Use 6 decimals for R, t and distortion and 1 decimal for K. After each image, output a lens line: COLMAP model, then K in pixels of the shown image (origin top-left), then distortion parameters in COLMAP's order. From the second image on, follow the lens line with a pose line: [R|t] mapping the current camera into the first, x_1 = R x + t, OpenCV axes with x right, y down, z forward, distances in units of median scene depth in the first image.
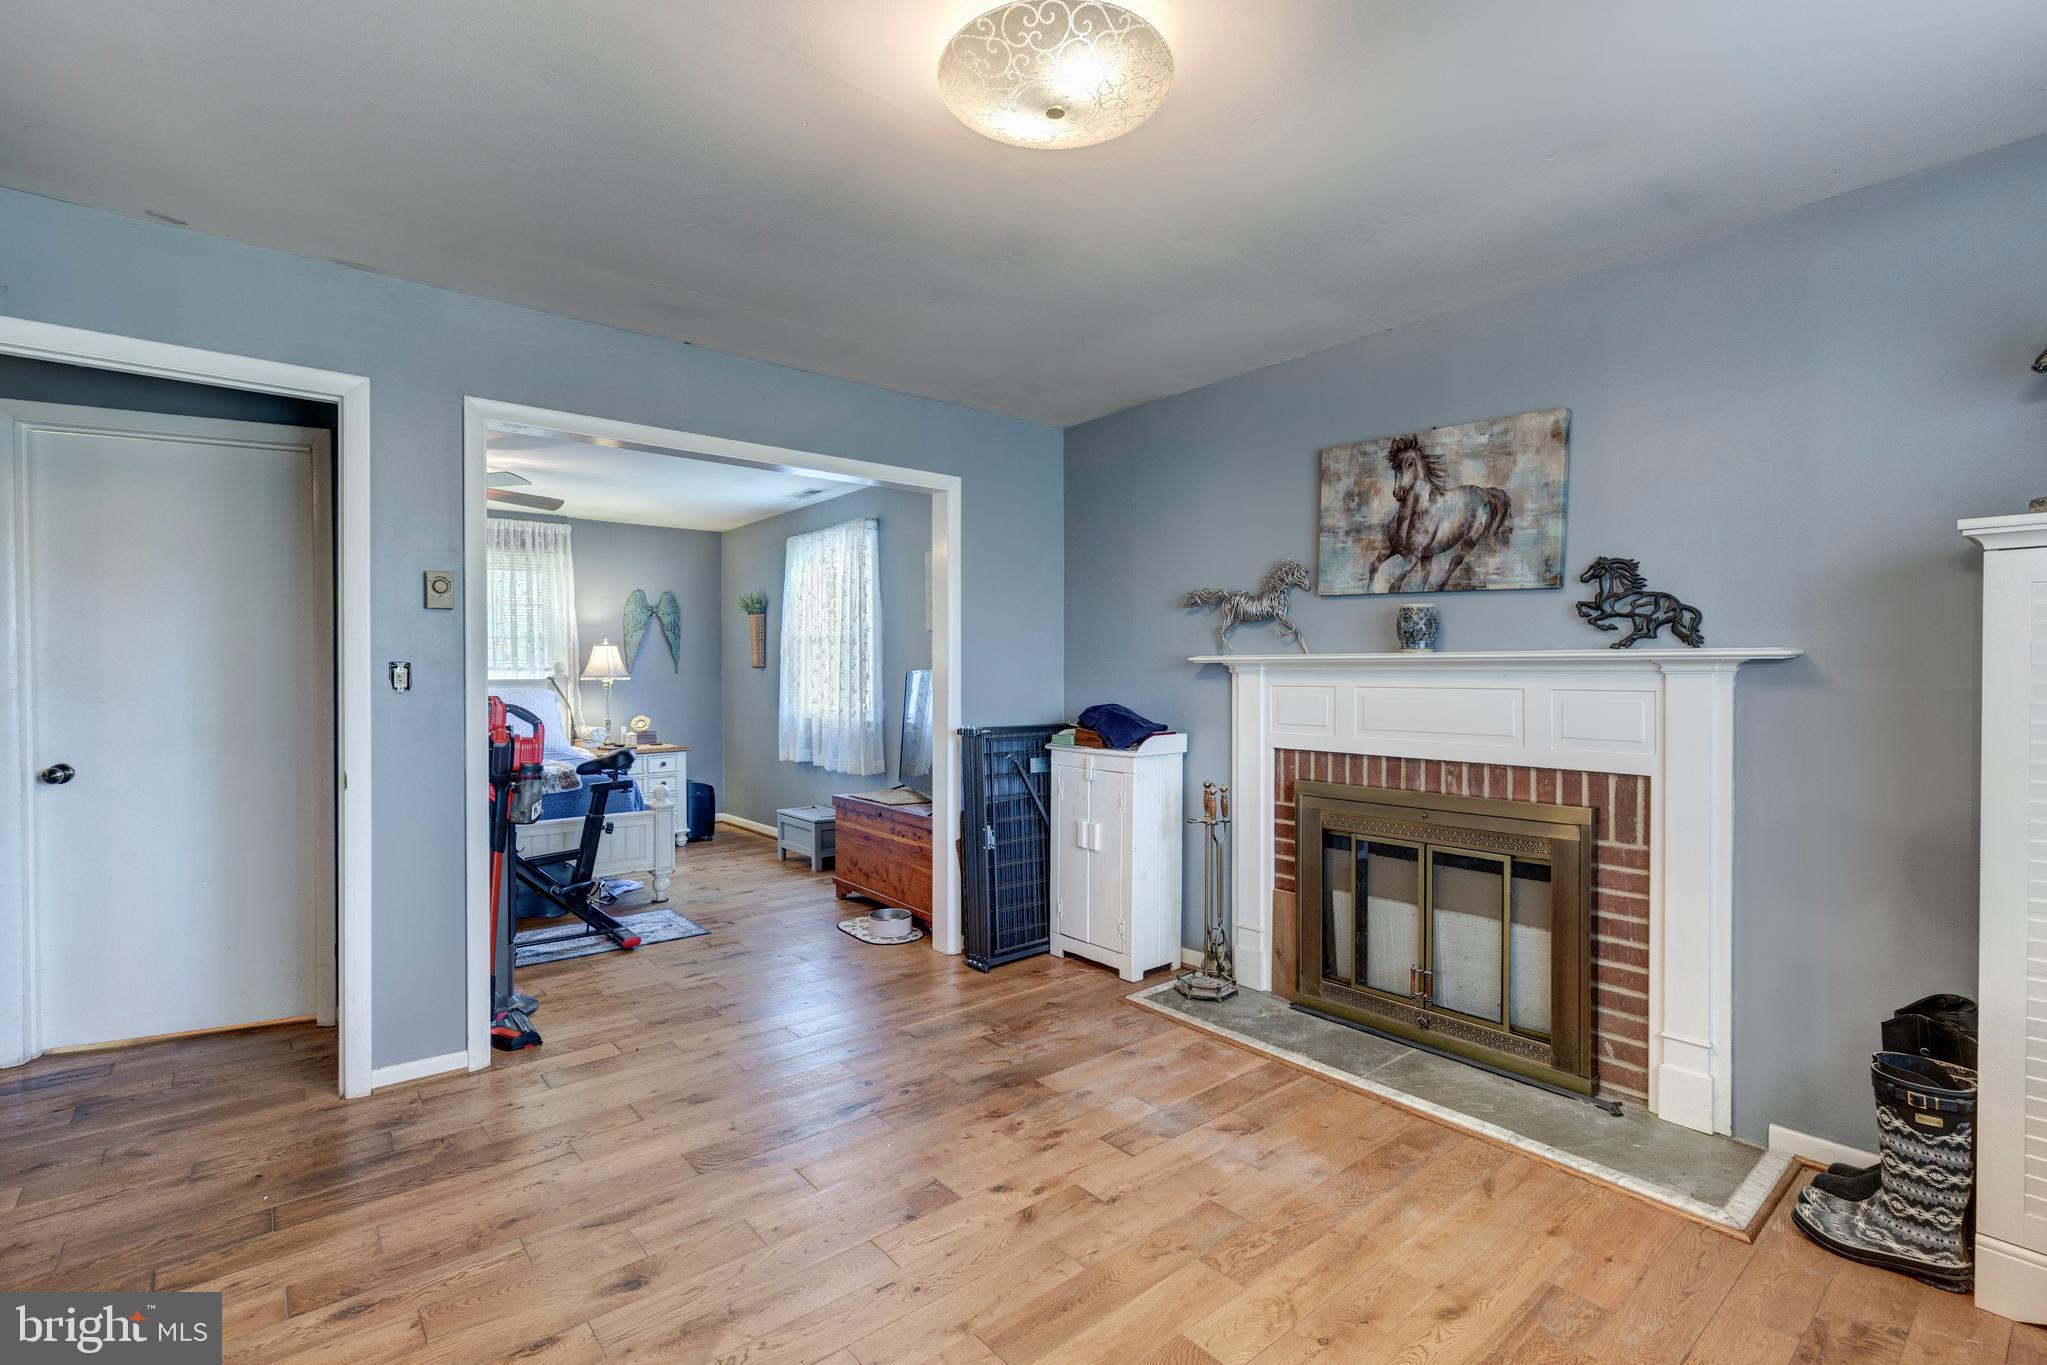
lens RADIAL K [[927.8, 0, 986.6], [0, 927.8, 674.4], [0, 0, 1]] dist [0.006445, -0.001695]
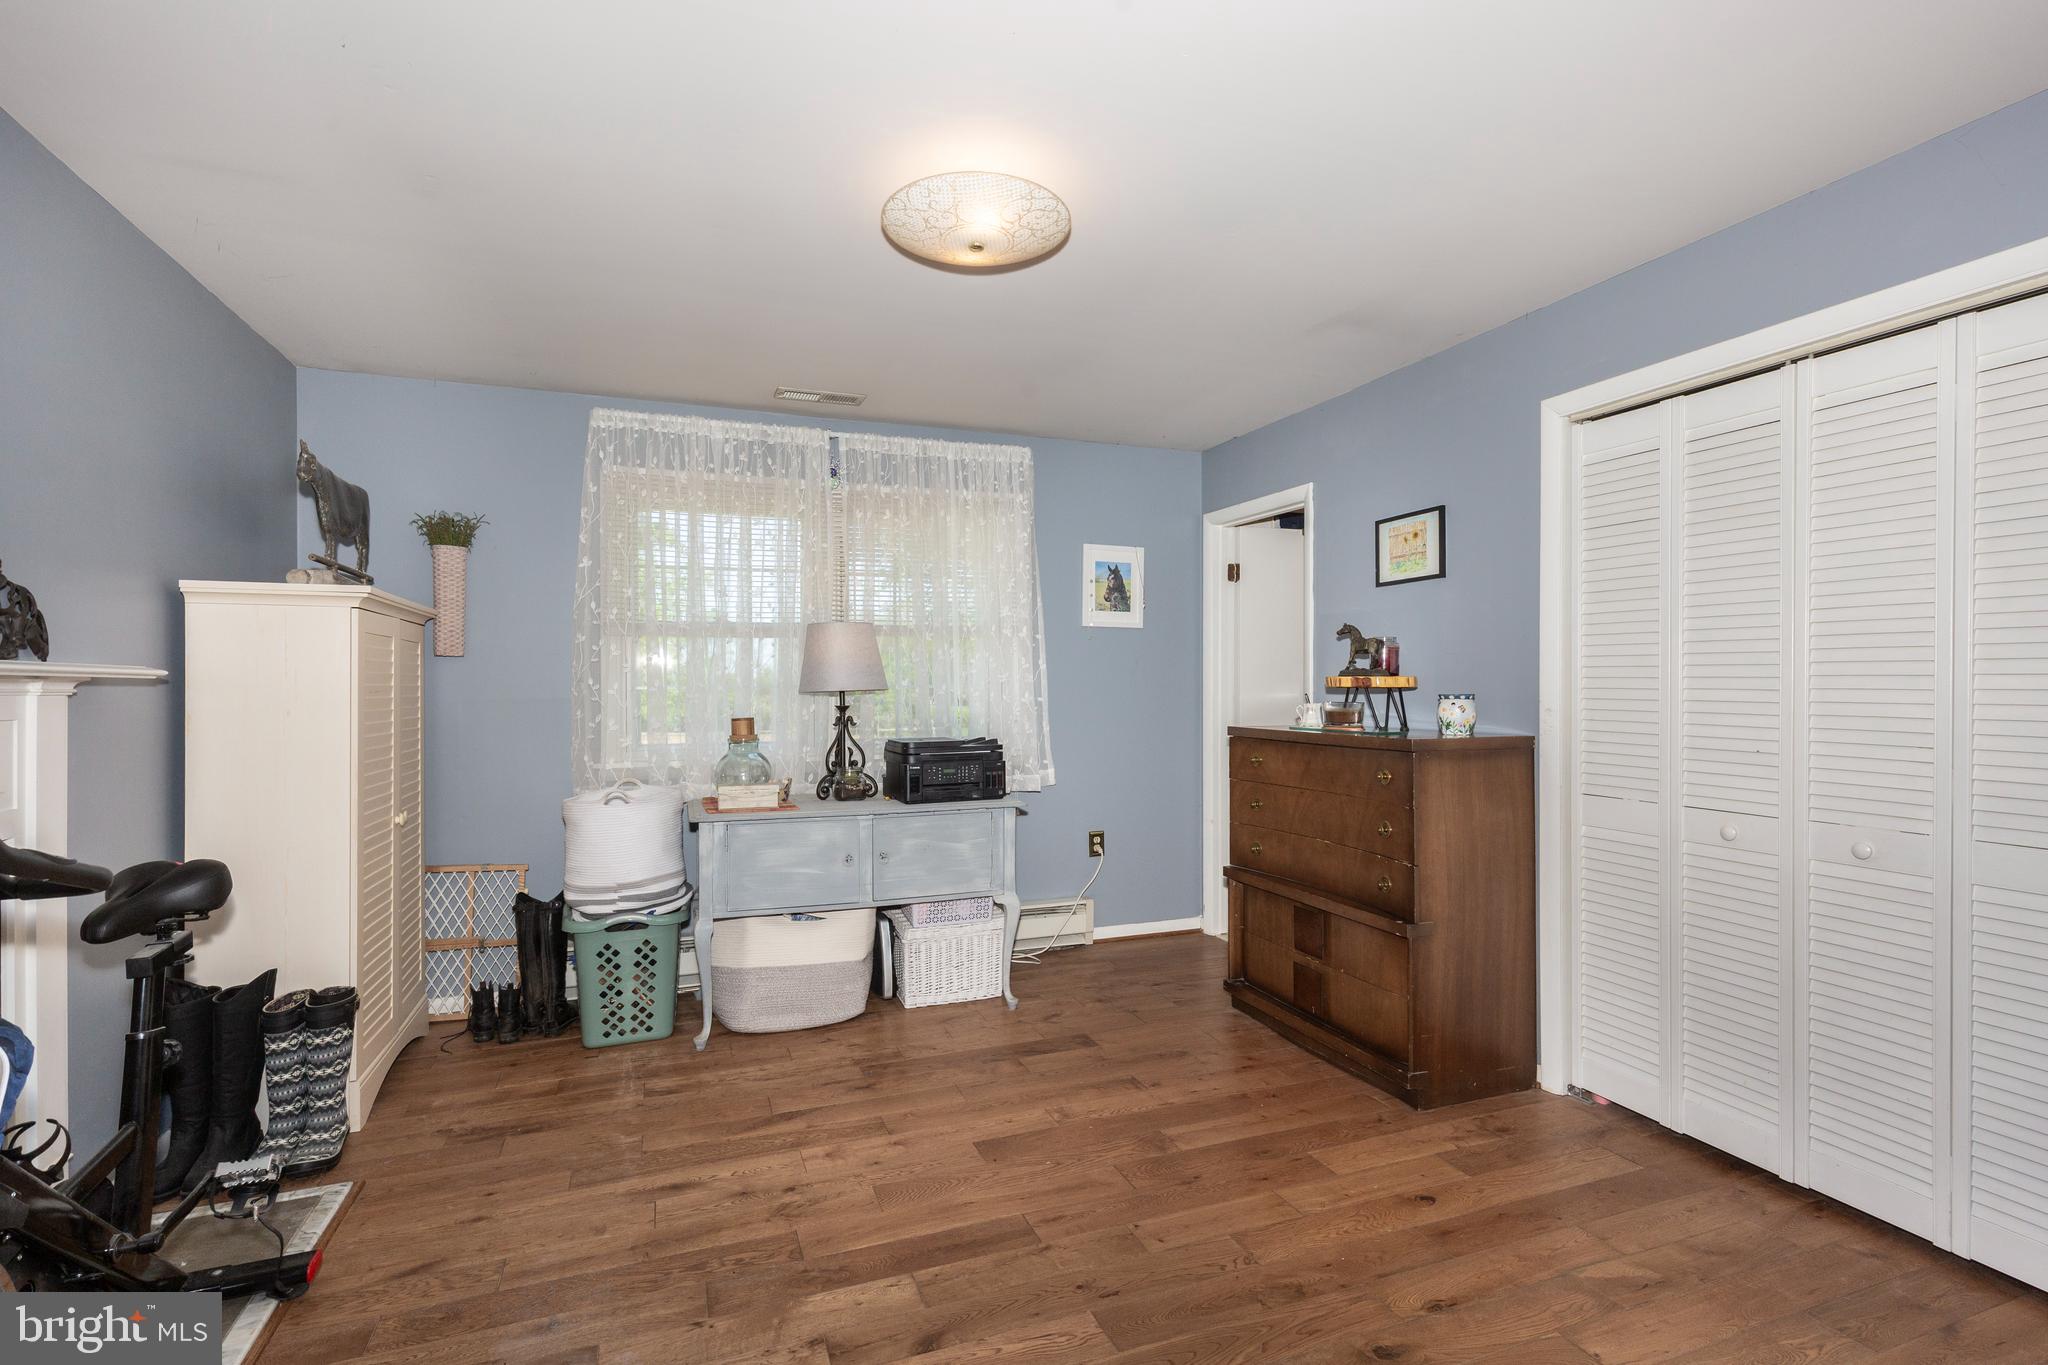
lens RADIAL K [[928.2, 0, 1014.6], [0, 928.2, 686.6], [0, 0, 1]] dist [0.006445, -0.001695]
pose [[-0.953533, 0.005047, 0.301246, -0.133117], [0.005937, 0.999980, 0.002037, -0.002605], [-0.301229, 0.003731, -0.953544, 0.820830]]
